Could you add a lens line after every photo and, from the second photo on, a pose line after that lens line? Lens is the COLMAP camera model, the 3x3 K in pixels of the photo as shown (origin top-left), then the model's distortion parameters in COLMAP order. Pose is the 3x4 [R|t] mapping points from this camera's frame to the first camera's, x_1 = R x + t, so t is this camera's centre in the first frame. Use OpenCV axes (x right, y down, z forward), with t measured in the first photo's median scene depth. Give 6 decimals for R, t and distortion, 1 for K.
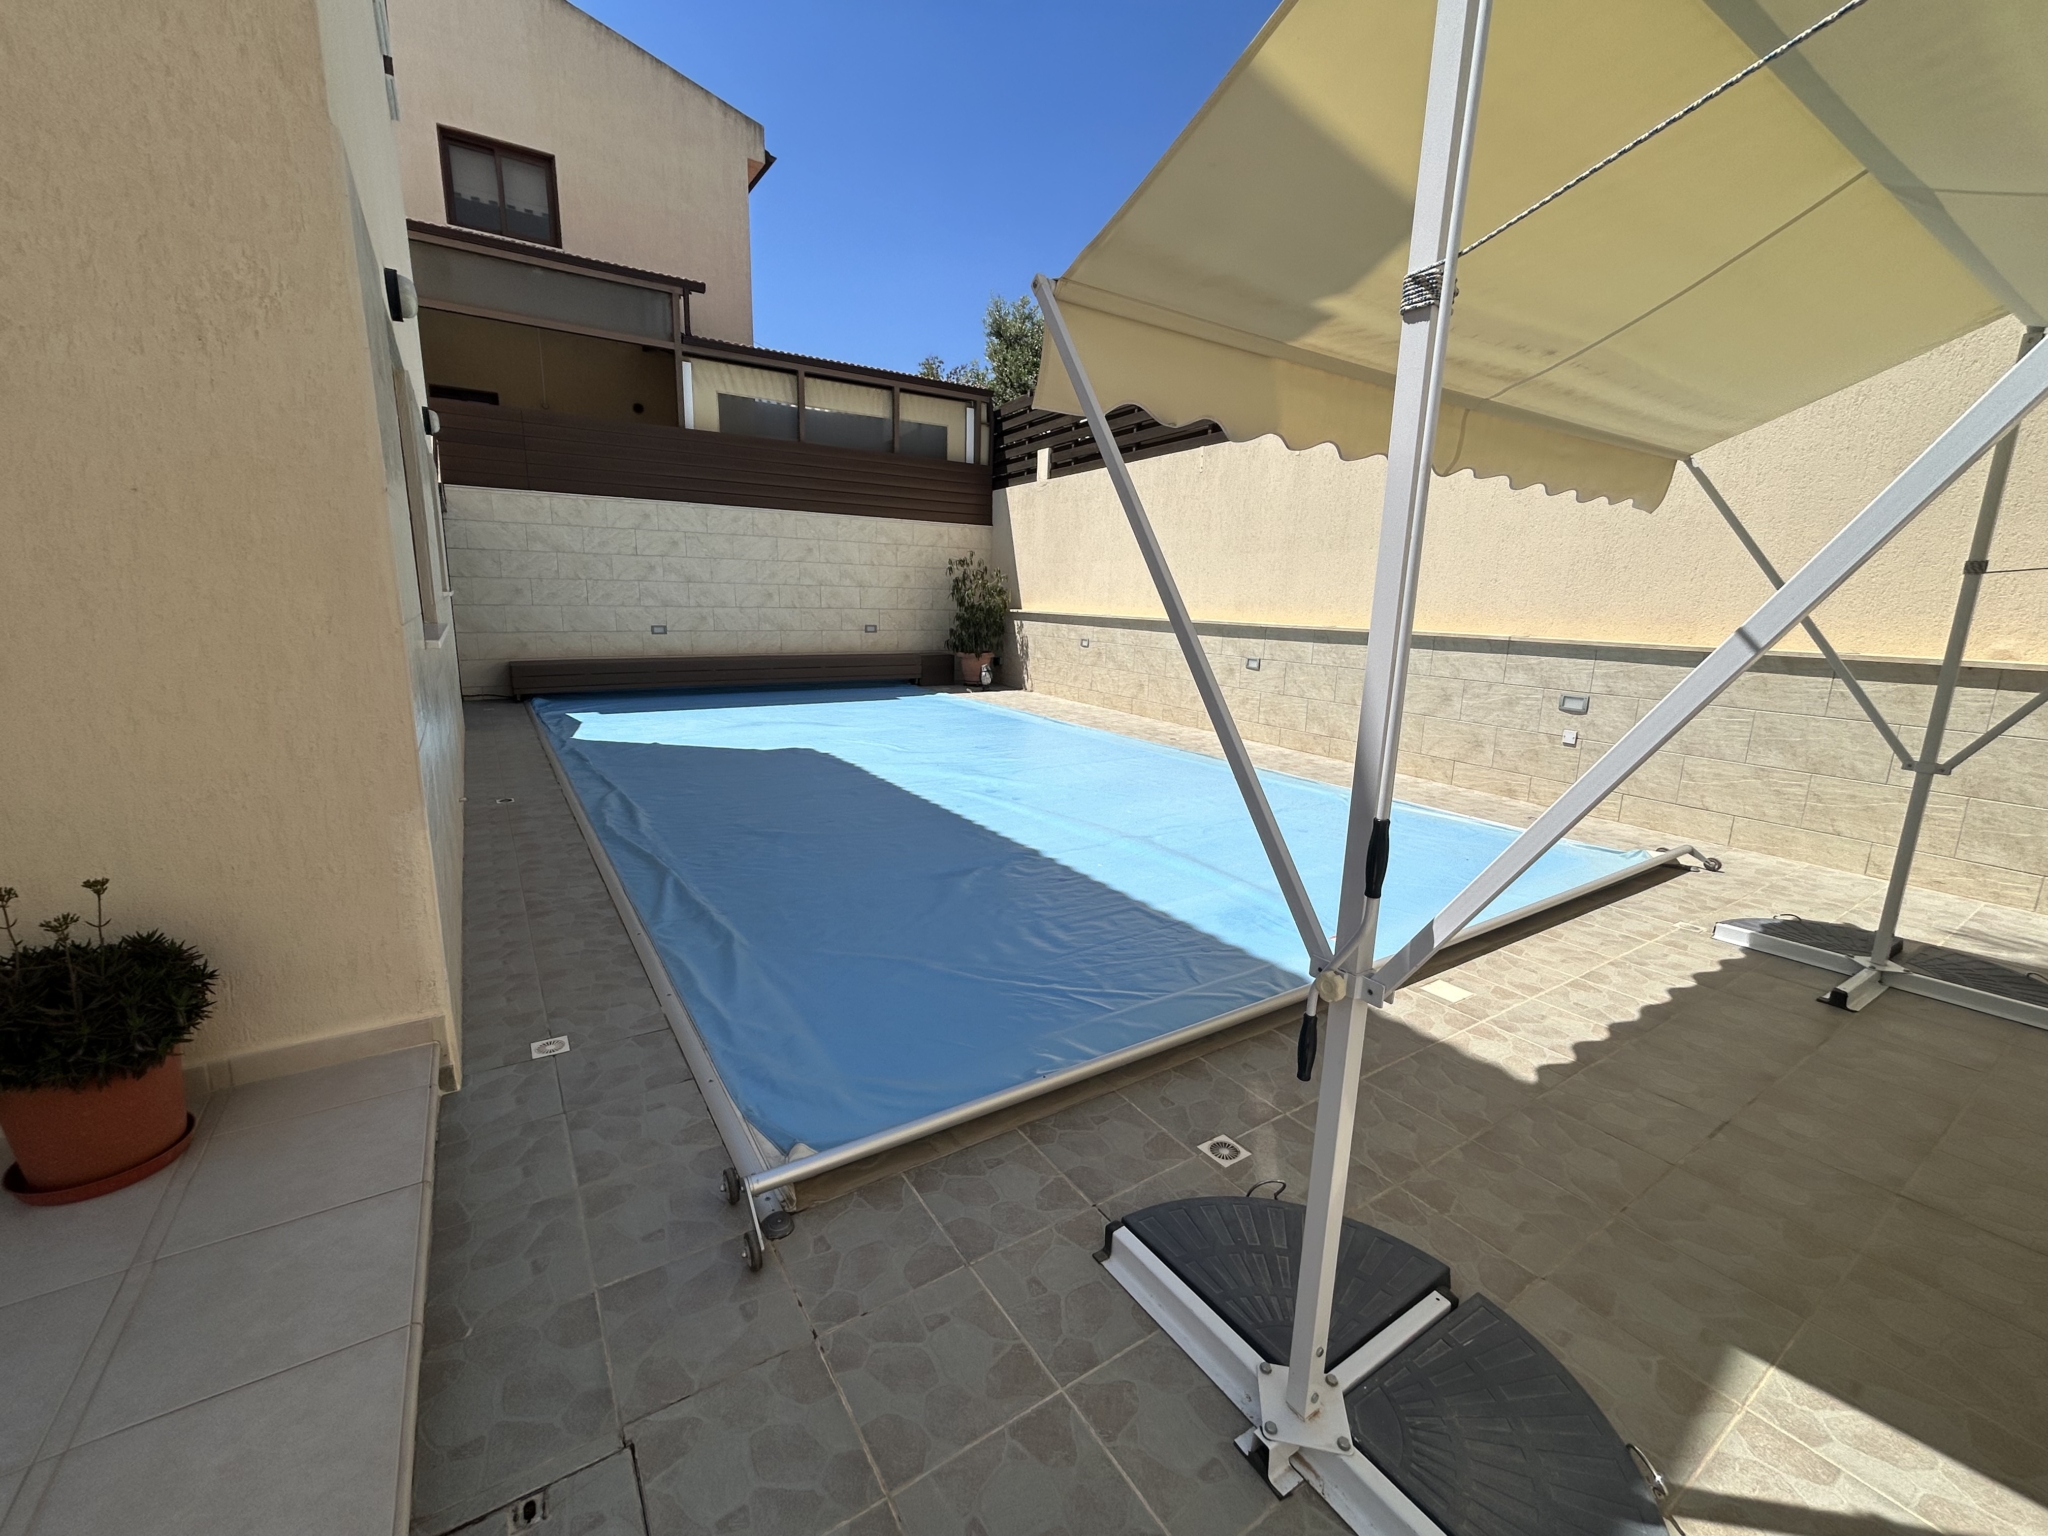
lens RADIAL K [[825.7, 0, 1014.2], [0, 825.7, 765.5], [0, 0, 1]] dist [0.000415, -0.000045]
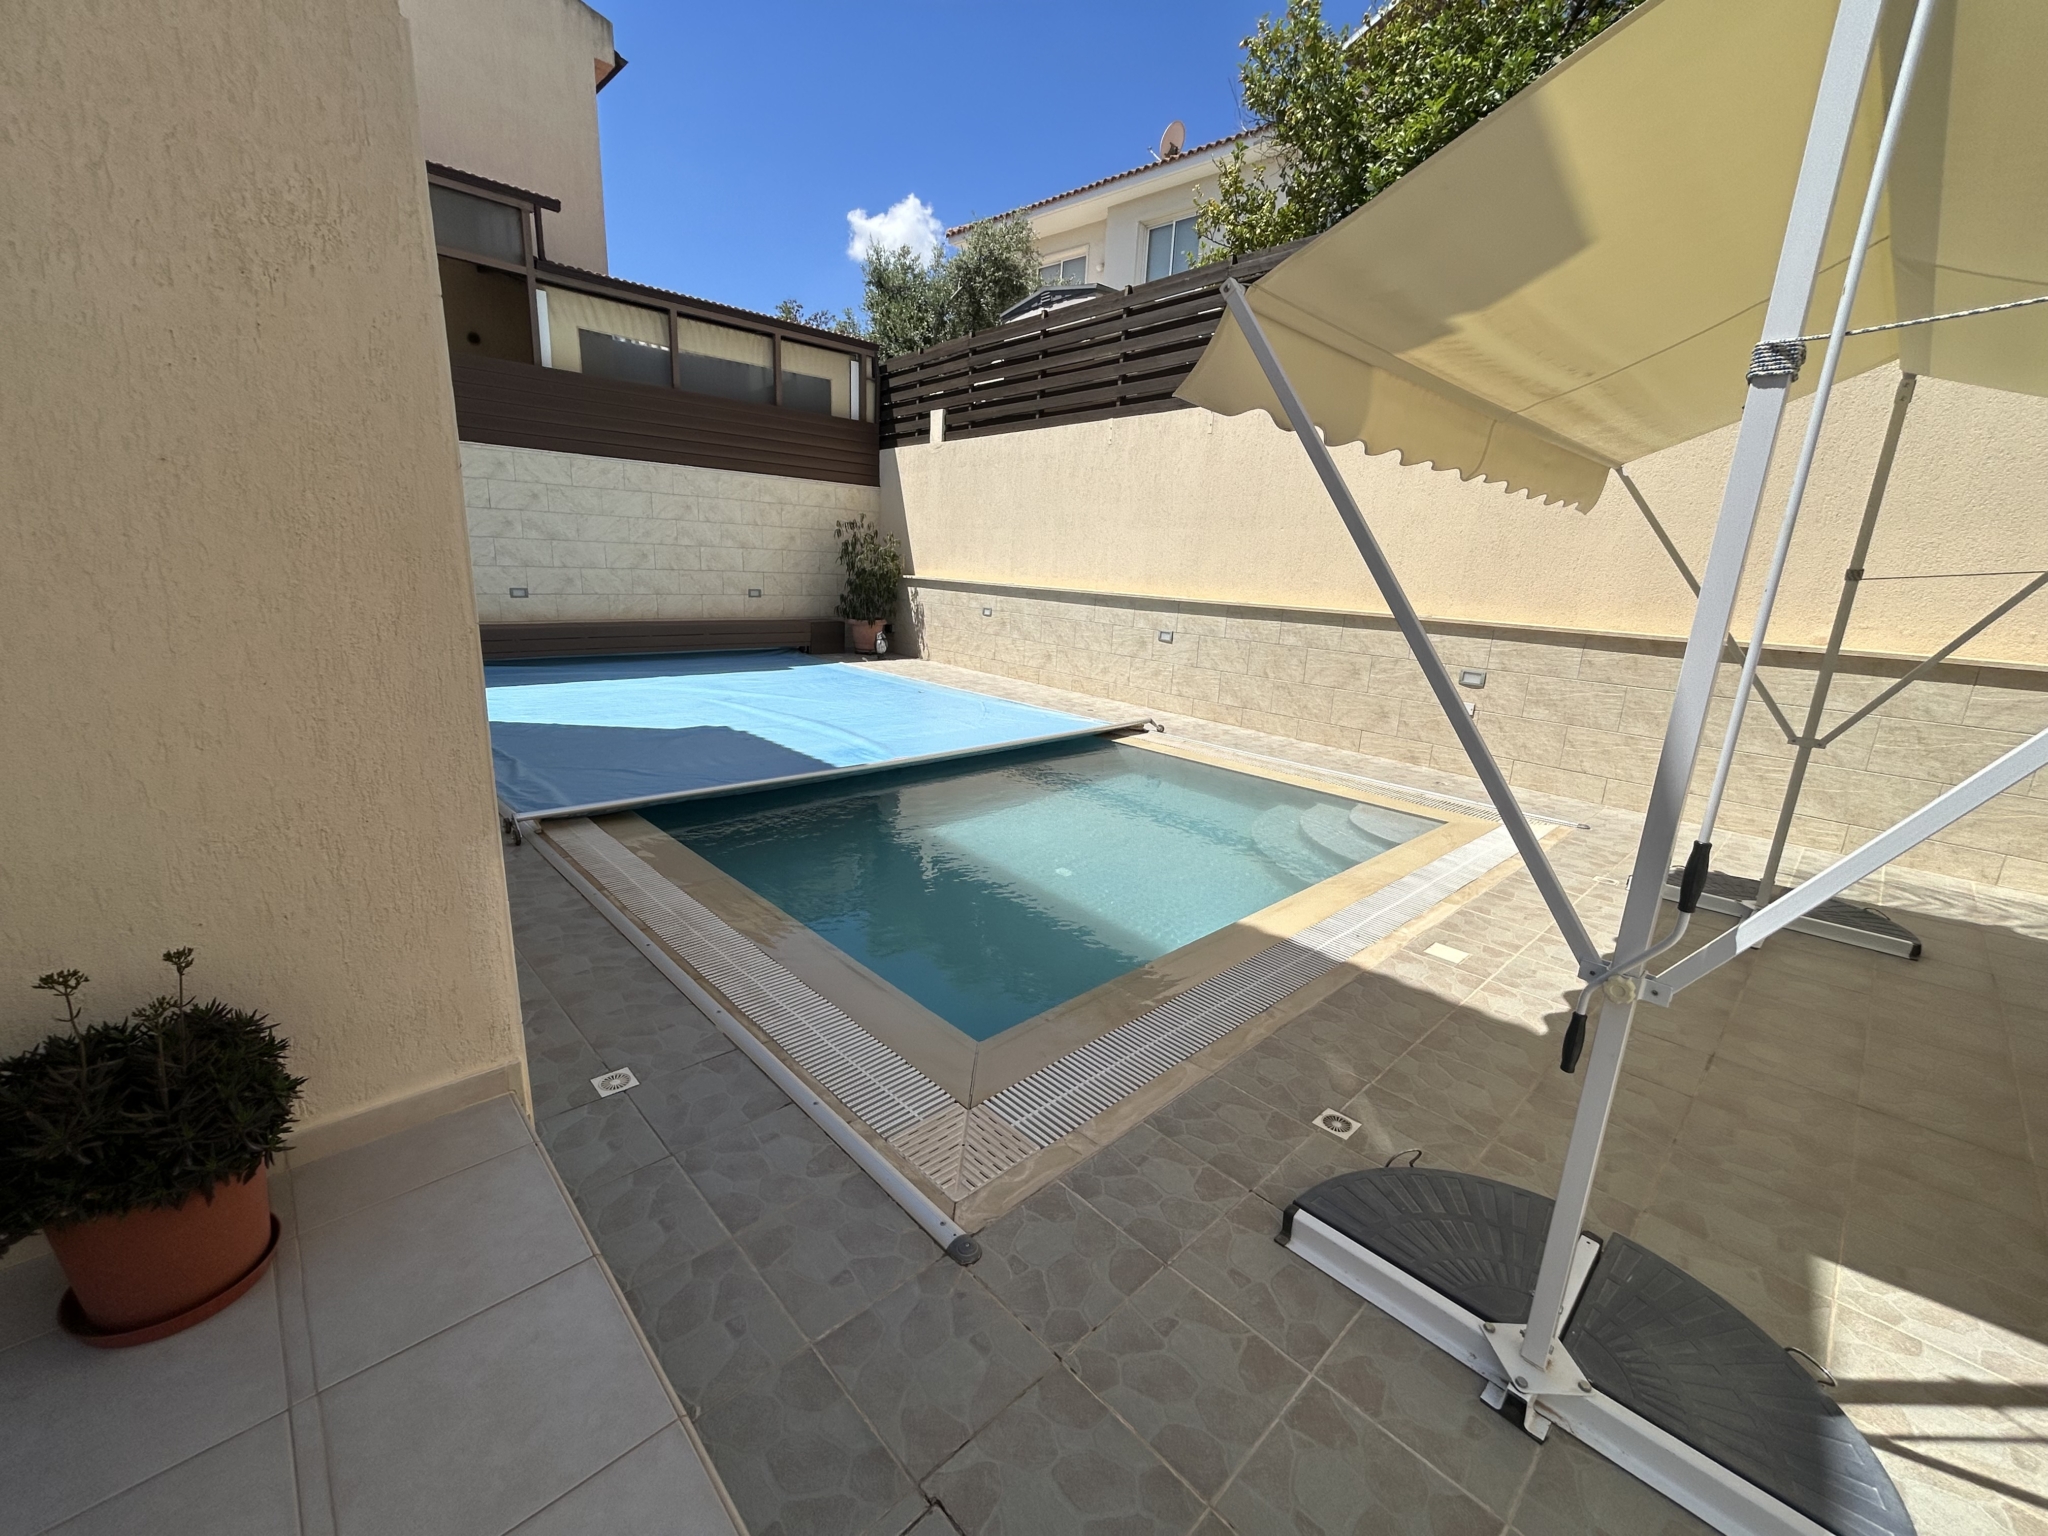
lens RADIAL K [[825.7, 0, 1033.1], [0, 825.7, 768.9], [0, 0, 1]] dist [0.000415, -0.000045]
pose [[0.983551, -0.023546, 0.179090, -0.303826], [0.015200, 0.998740, 0.047832, -0.047744], [-0.179991, -0.044323, 0.982669, 0.040430]]
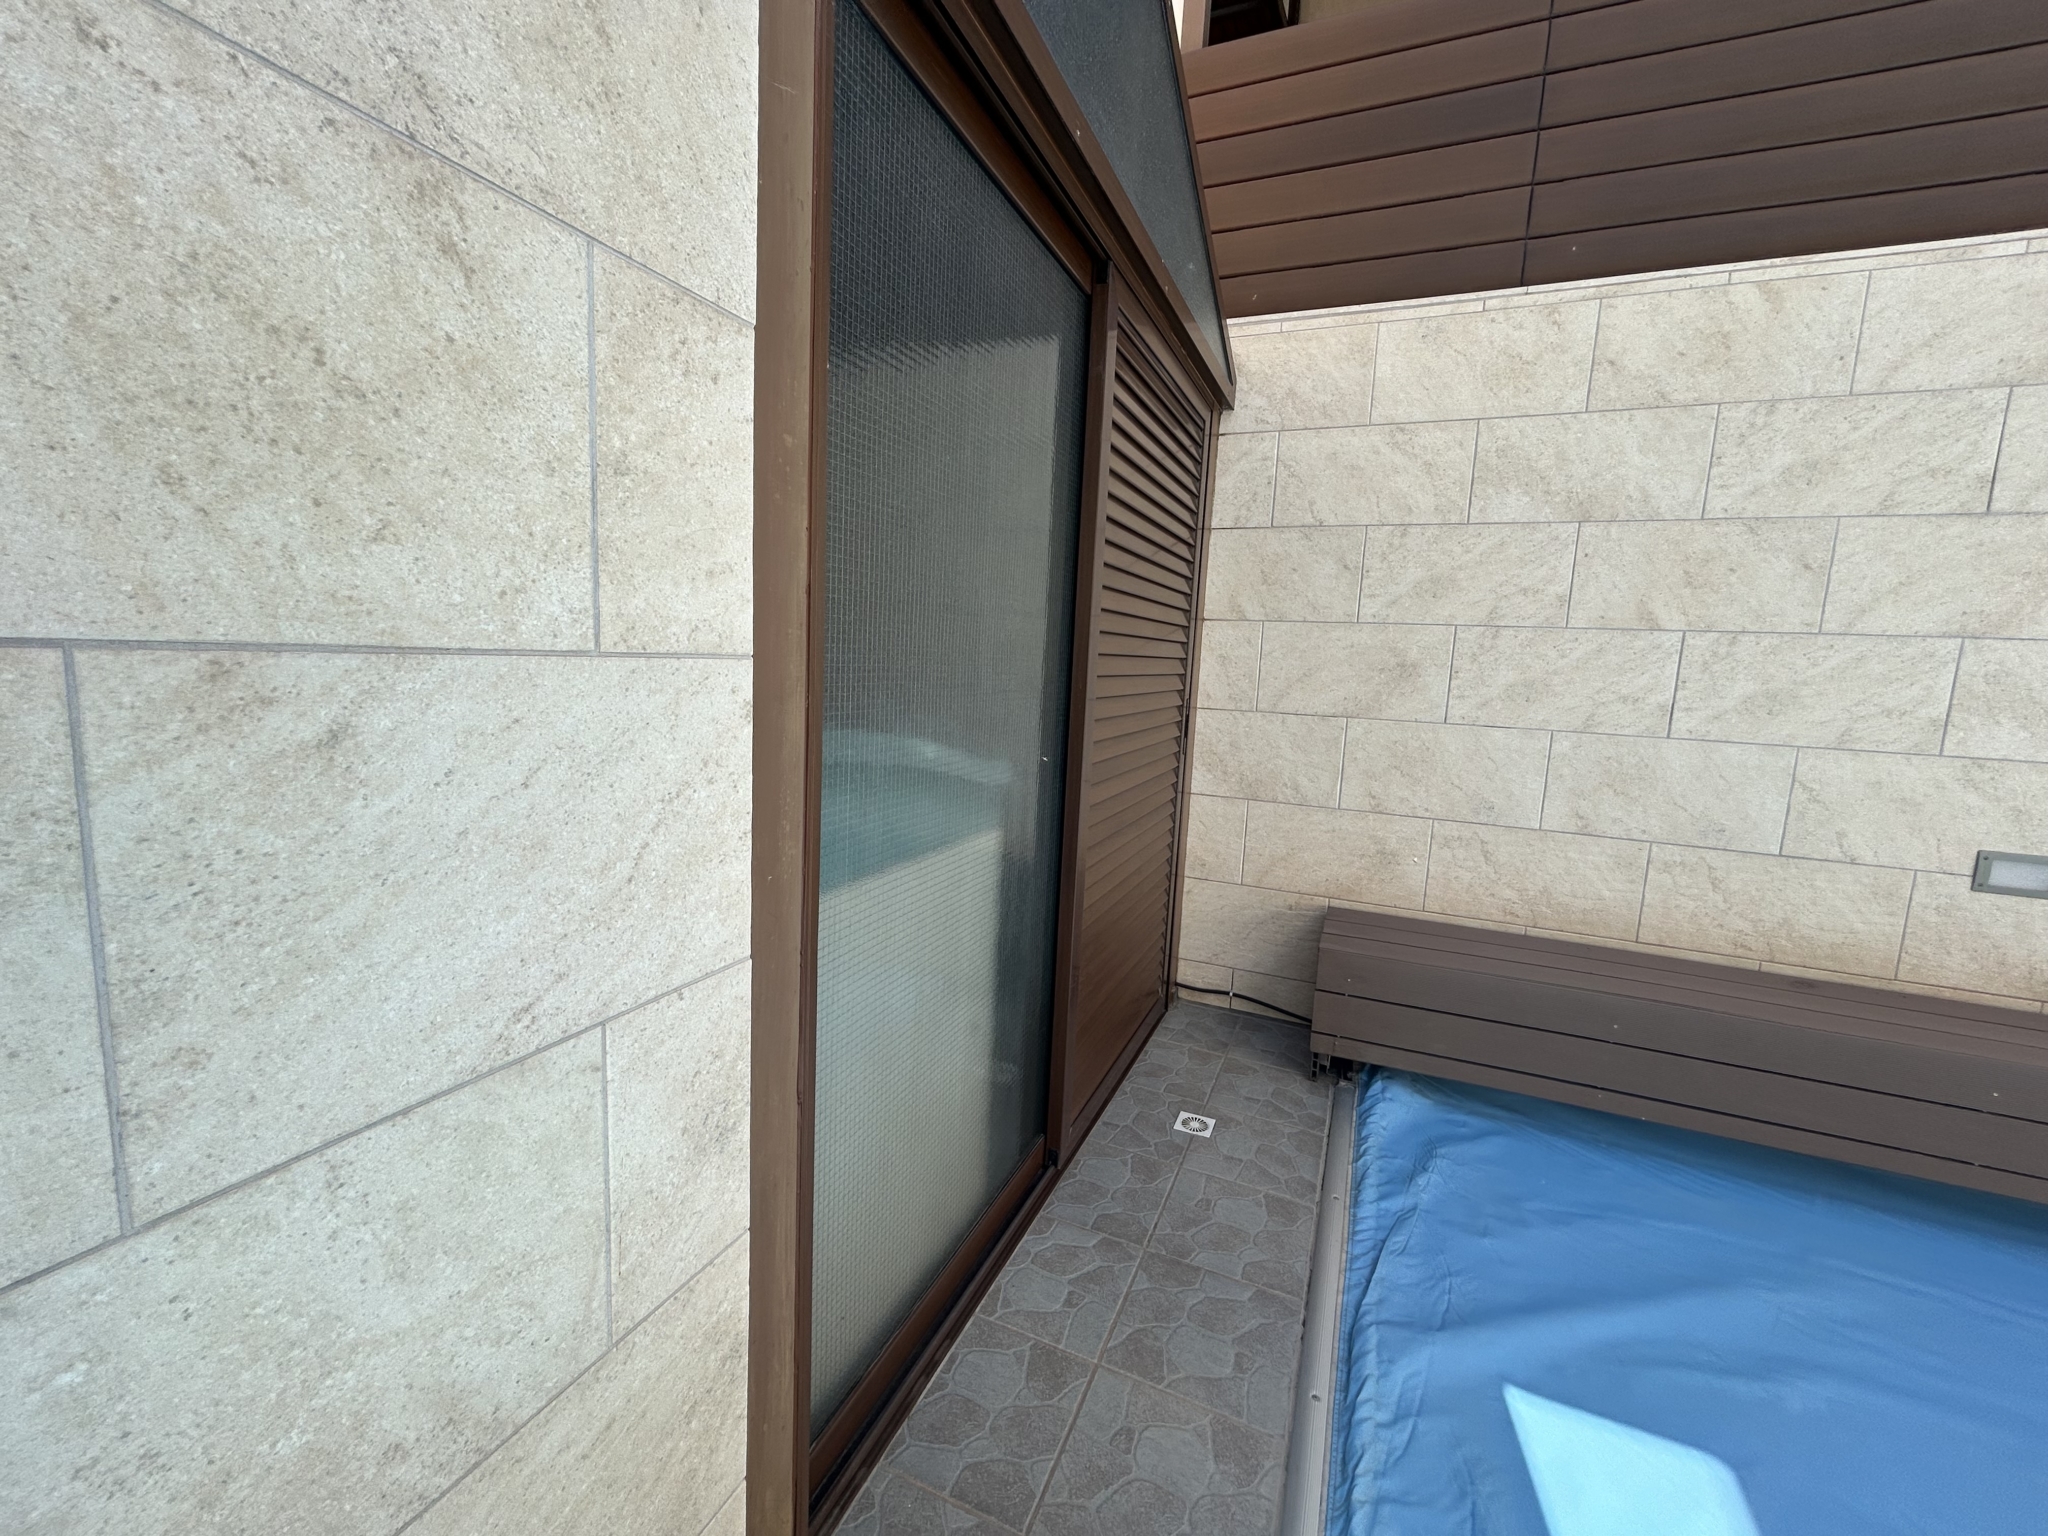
lens RADIAL K [[825.7, 0, 1028.1], [0, 825.7, 760.8], [0, 0, 1]] dist [0.000415, -0.000045]
pose [[0.546293, 0.113856, -0.829820, -2.657293], [-0.201426, 0.979502, 0.001789, -0.955430], [0.813014, 0.166170, 0.558028, 4.554383]]
